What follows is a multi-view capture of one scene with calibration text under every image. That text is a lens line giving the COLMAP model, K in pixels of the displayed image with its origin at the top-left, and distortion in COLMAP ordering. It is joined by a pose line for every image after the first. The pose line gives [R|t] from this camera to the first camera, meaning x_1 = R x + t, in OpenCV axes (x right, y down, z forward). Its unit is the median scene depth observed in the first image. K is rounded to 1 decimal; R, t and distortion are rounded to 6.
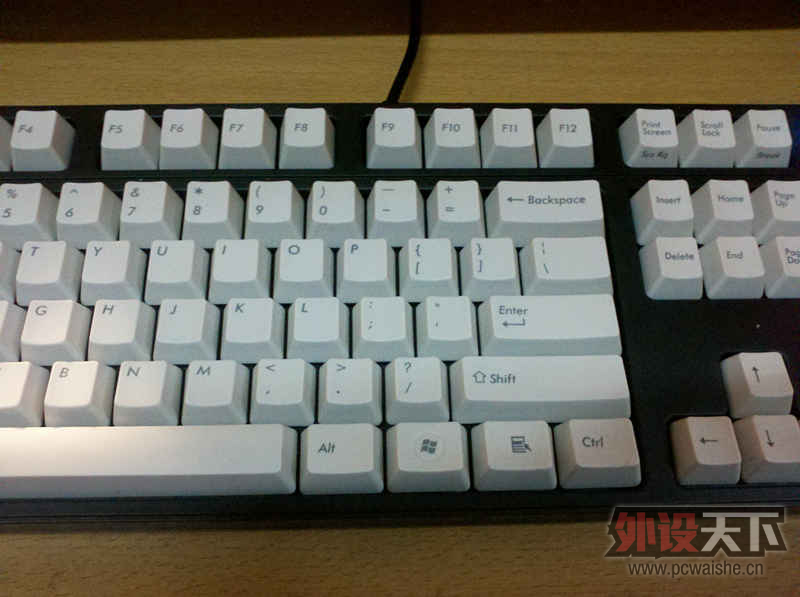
lens RADIAL K [[627.5, 0, 416.2], [0, 627.5, 345.3], [0, 0, 1]] dist [-0.009448, -0.003715]
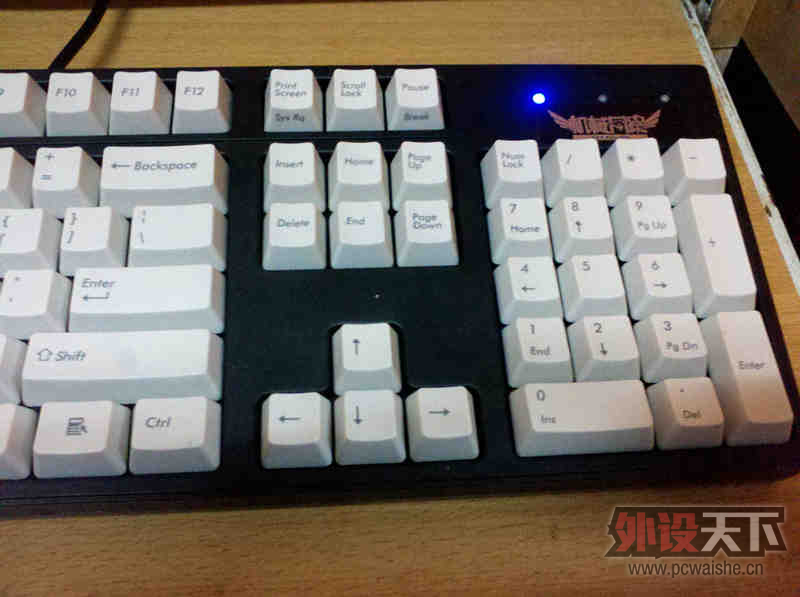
lens RADIAL K [[644.8, 0, 400.0], [0, 644.8, 298.5], [0, 0, 1]] dist [-0.023455, -0.001702]
pose [[0.999684, -0.014233, 0.020700, 0.551687], [0.014640, 0.999700, -0.019650, -0.006330], [-0.020414, 0.019947, 0.999593, 0.024352]]
